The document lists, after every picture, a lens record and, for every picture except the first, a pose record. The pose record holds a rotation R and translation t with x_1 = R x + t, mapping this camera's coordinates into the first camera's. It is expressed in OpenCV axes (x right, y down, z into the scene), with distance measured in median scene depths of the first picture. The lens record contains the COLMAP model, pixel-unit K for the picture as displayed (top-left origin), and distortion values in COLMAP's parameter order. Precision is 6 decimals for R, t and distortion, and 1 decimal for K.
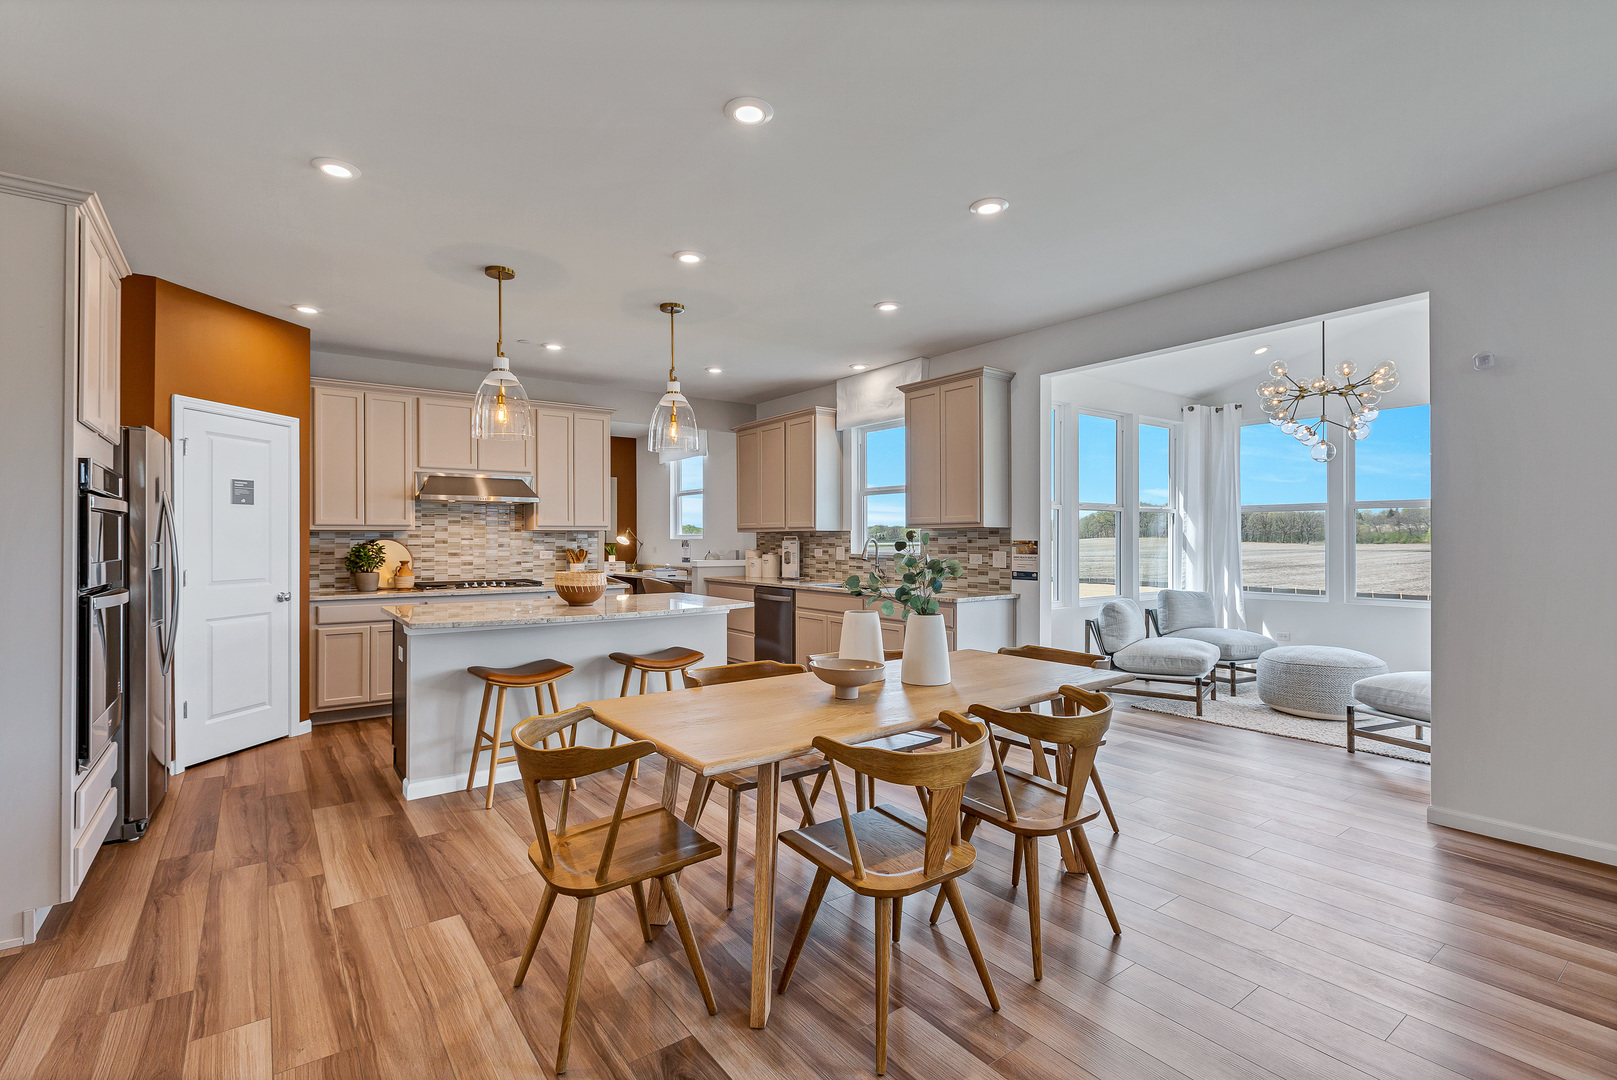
lens RADIAL K [[737.5, 0, 808.5], [0, 737.5, 540.0], [0, 0, 1]] dist [-0.001419, 0.000120]
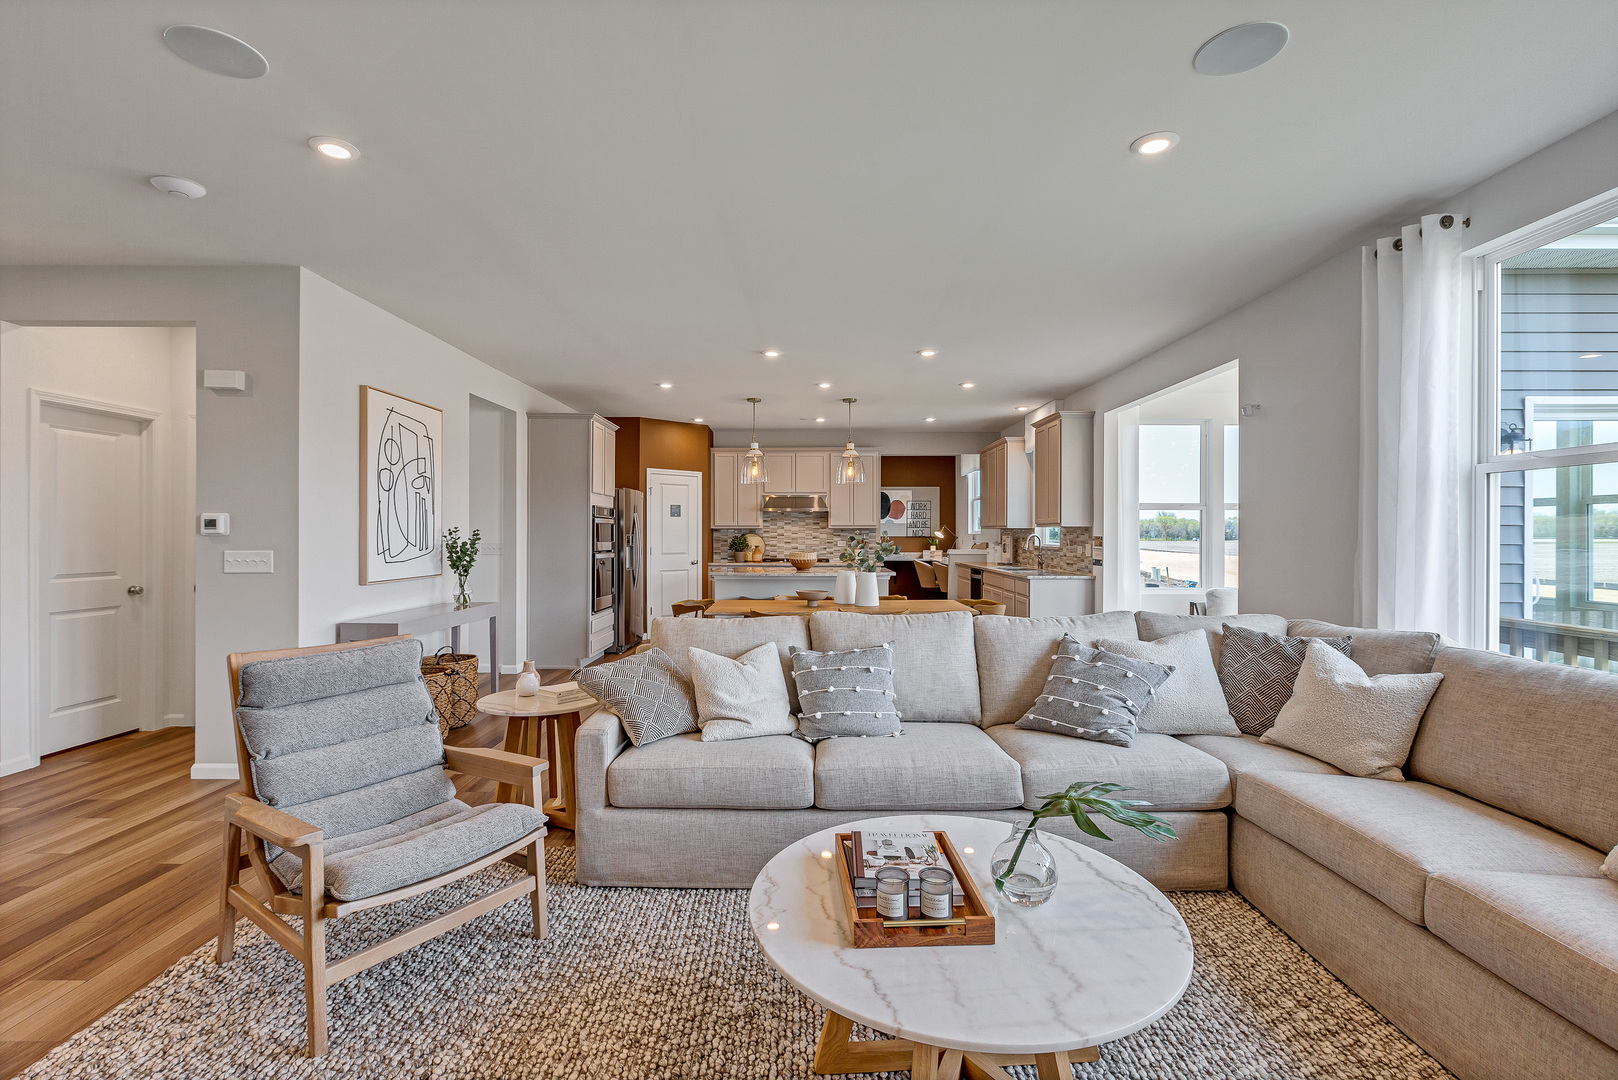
lens RADIAL K [[737.9, 0, 809.0], [0, 737.9, 540.0], [0, 0, 1]] dist [-0.001419, 0.000120]
pose [[0.806138, 0.008926, -0.591661, 0.668532], [-0.003742, 0.999943, 0.009986, -0.003959], [0.591716, -0.005836, 0.806125, -0.398422]]
